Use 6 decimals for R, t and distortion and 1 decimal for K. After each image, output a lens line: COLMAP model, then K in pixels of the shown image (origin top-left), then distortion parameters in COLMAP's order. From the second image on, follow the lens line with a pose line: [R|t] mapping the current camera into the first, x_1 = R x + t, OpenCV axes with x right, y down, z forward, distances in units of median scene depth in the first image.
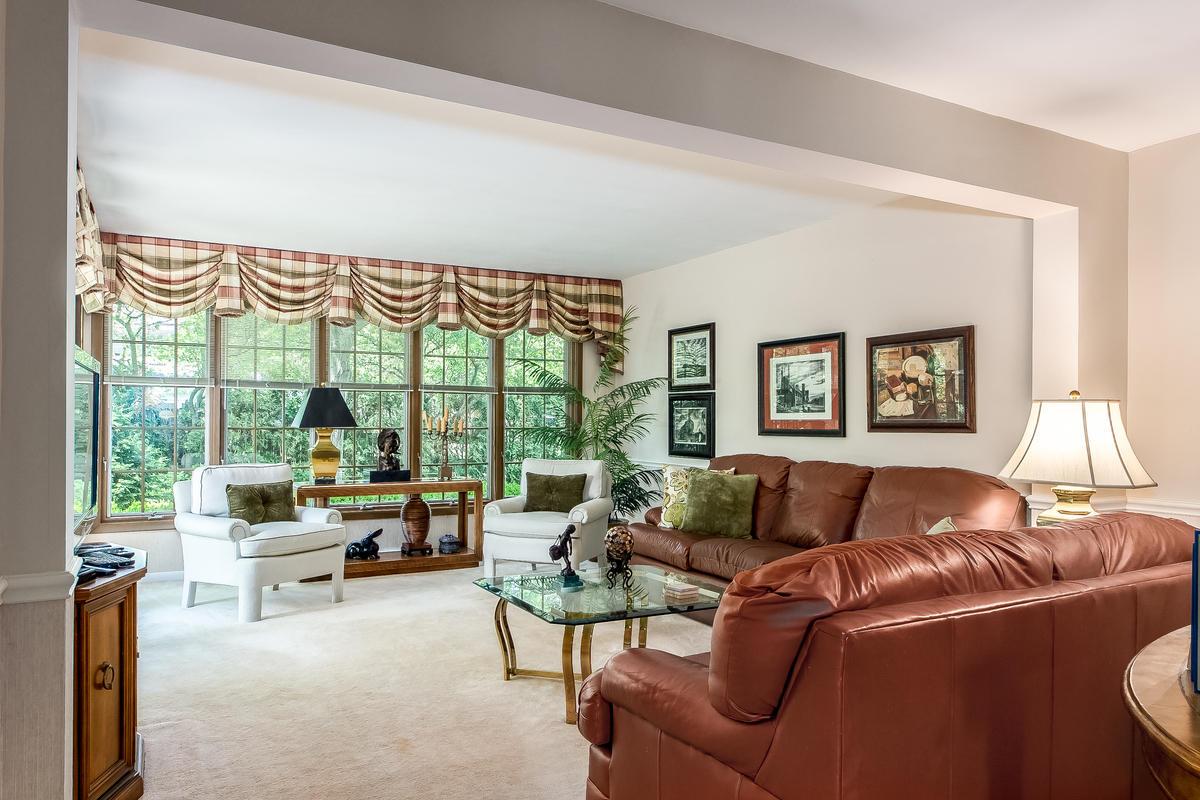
lens RADIAL K [[815.4, 0, 600.3], [0, 815.4, 410.1], [0, 0, 1]] dist [-0.002880, 0.004681]
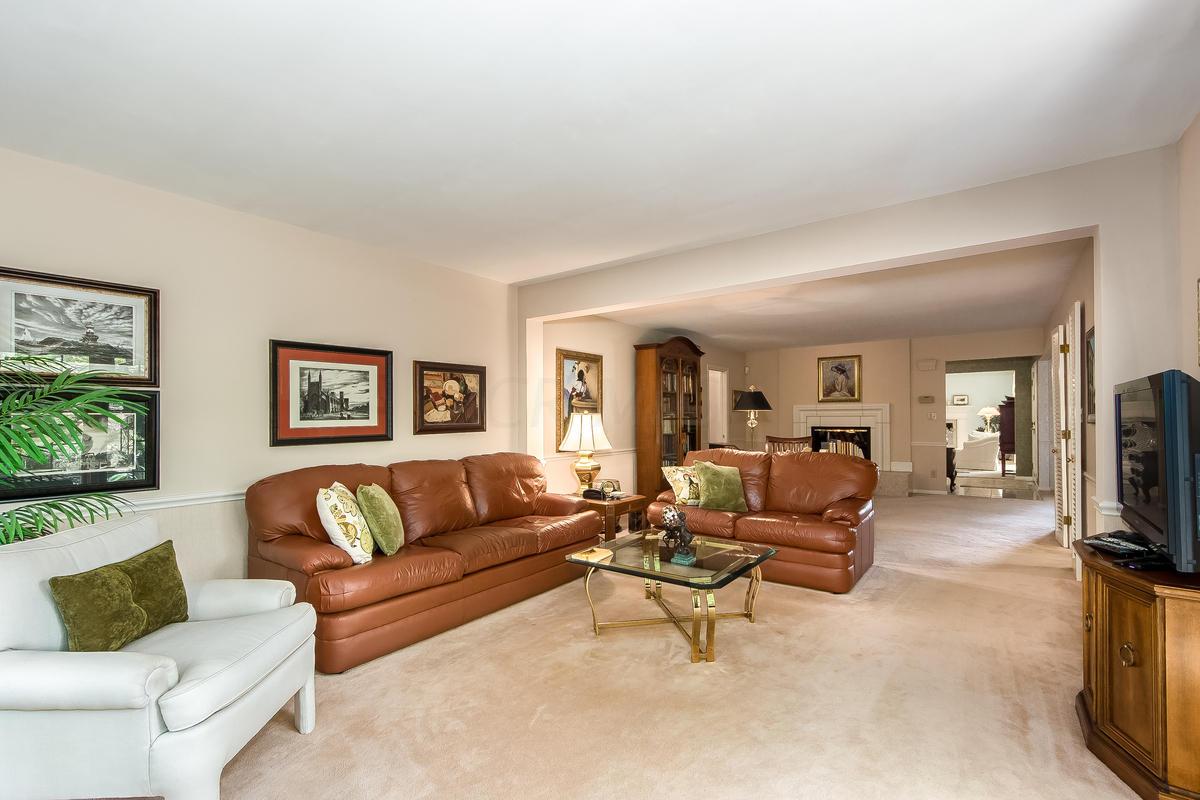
lens RADIAL K [[537.6, 0, 599.5], [0, 537.6, 409.5], [0, 0, 1]] dist [0.003550, 0.000471]
pose [[-0.427932, 0.007624, 0.903779, -0.470895], [-0.006703, 0.999910, -0.011609, -0.003770], [-0.903786, -0.011026, -0.427843, 0.932219]]
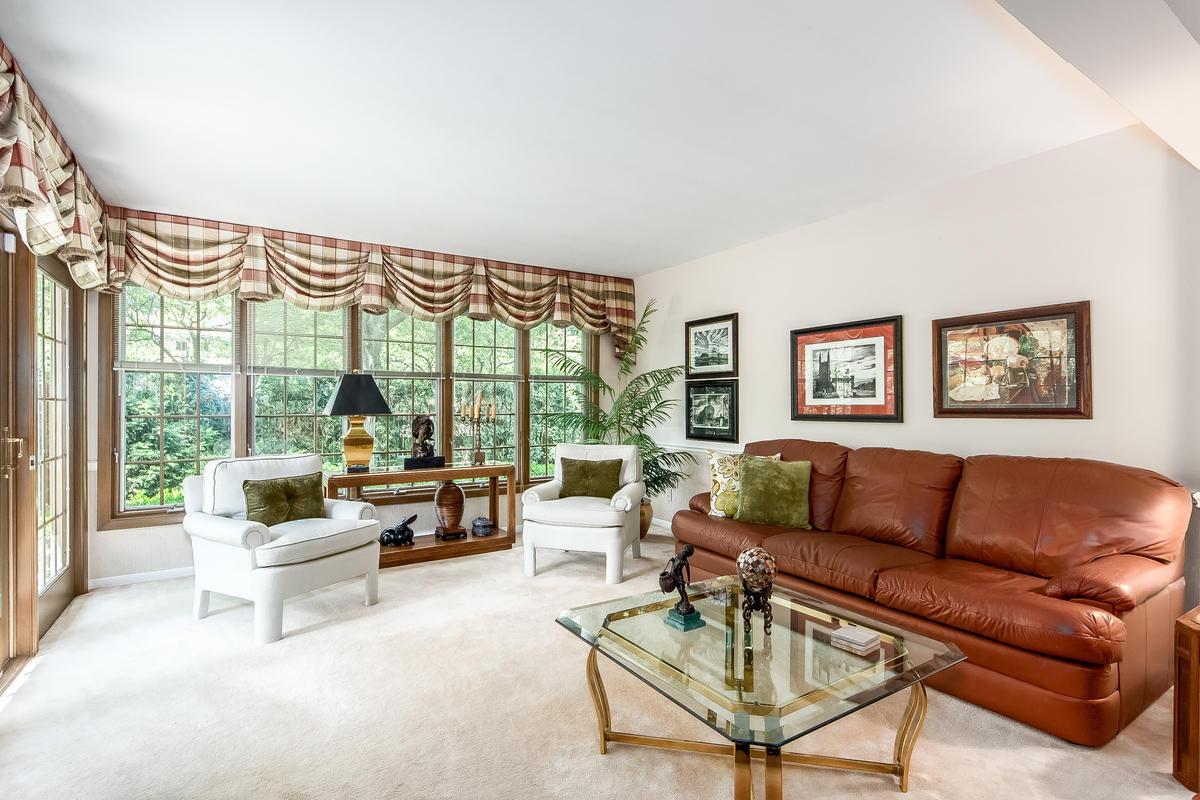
lens RADIAL K [[570.8, 0, 601.8], [0, 570.8, 400.9], [0, 0, 1]] dist [-0.002910, -0.002493]
pose [[0.997205, -0.003857, 0.074614, -0.098236], [0.003488, 0.999981, 0.005070, 0.002062], [-0.074632, -0.004795, 0.997200, 0.301376]]
